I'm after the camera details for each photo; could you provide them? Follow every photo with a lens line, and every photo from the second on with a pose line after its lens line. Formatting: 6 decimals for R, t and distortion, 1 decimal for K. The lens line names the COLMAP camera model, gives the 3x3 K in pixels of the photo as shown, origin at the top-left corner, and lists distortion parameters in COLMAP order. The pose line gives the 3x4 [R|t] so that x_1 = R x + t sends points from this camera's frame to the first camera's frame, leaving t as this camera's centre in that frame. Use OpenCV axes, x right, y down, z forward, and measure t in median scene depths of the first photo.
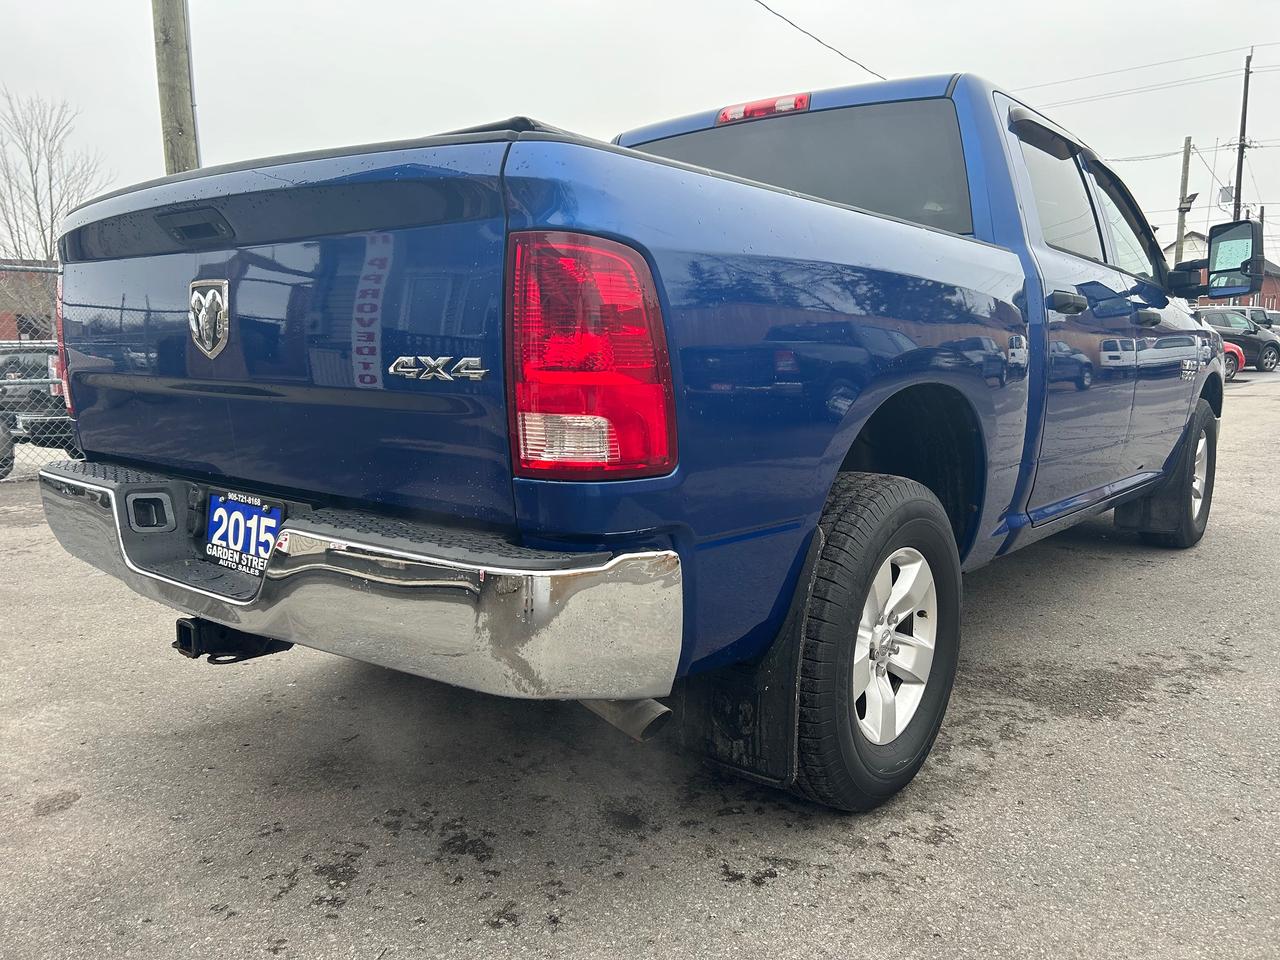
lens RADIAL K [[972.3, 0, 642.6], [0, 972.3, 475.5], [0, 0, 1]] dist [0.018451, -0.005091]
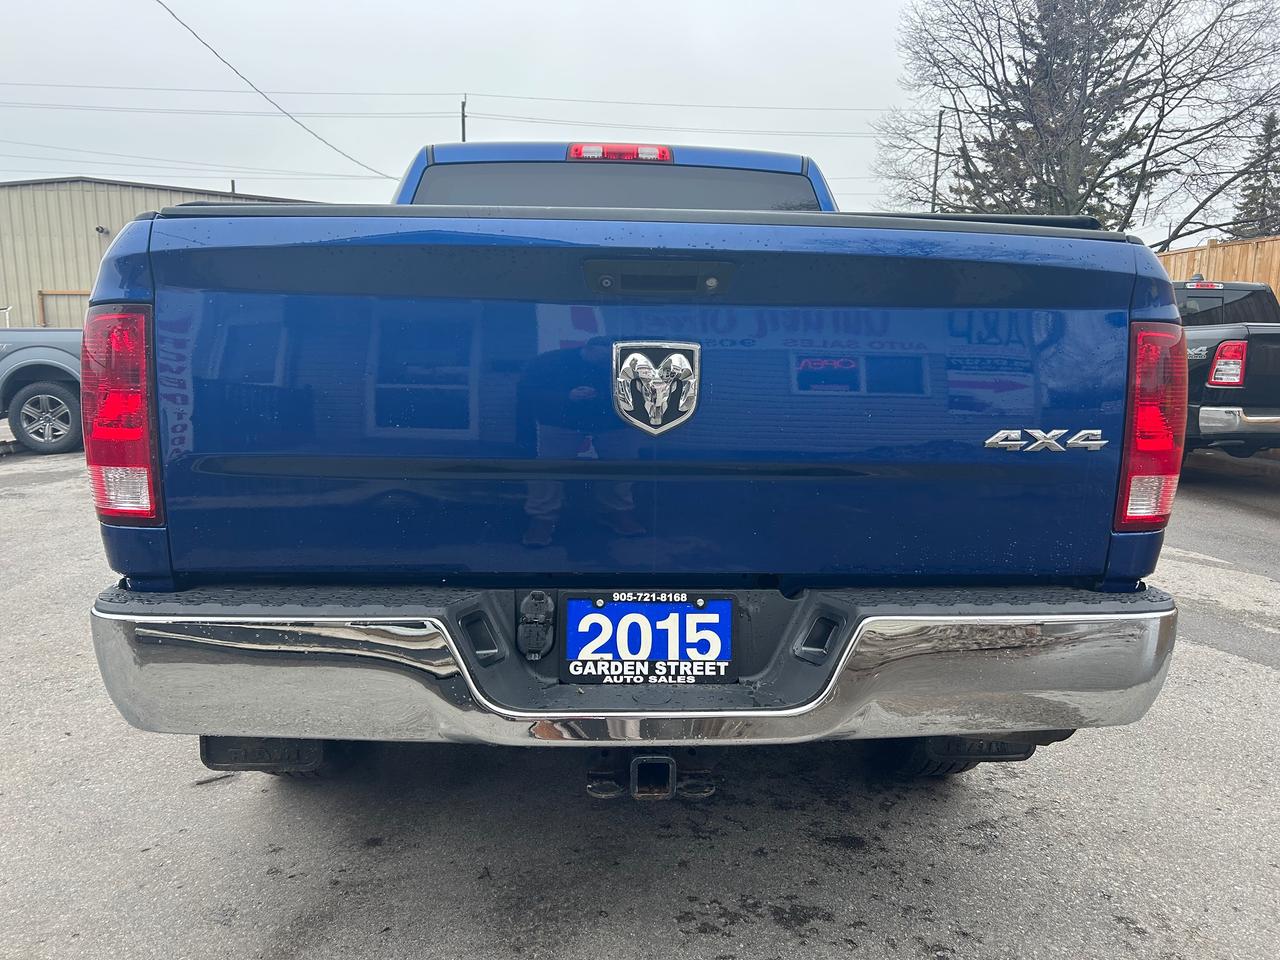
lens RADIAL K [[976.0, 0, 641.9], [0, 976.0, 469.0], [0, 0, 1]] dist [0.018029, -0.003502]
pose [[0.738694, -0.073669, 0.670003, -0.965248], [0.078766, 0.996634, 0.022741, -0.105065], [-0.669422, 0.035975, 0.742010, 0.376354]]
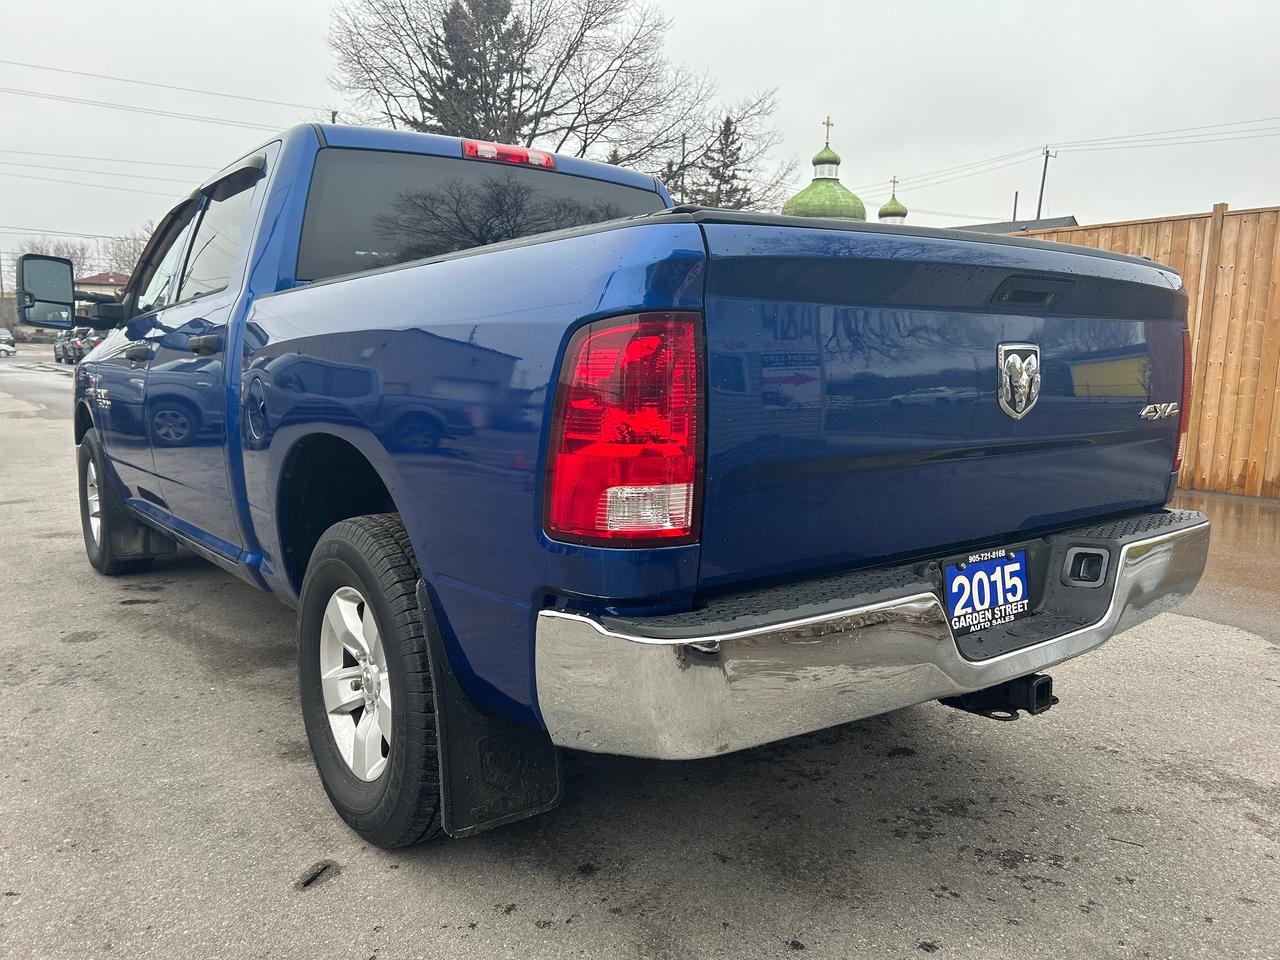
lens RADIAL K [[972.3, 0, 642.6], [0, 972.3, 475.5], [0, 0, 1]] dist [0.018451, -0.005091]
pose [[0.225155, -0.120798, 0.966806, -1.459683], [0.131484, 0.986975, 0.092697, -0.200192], [-0.965410, 0.106249, 0.238105, 1.092706]]
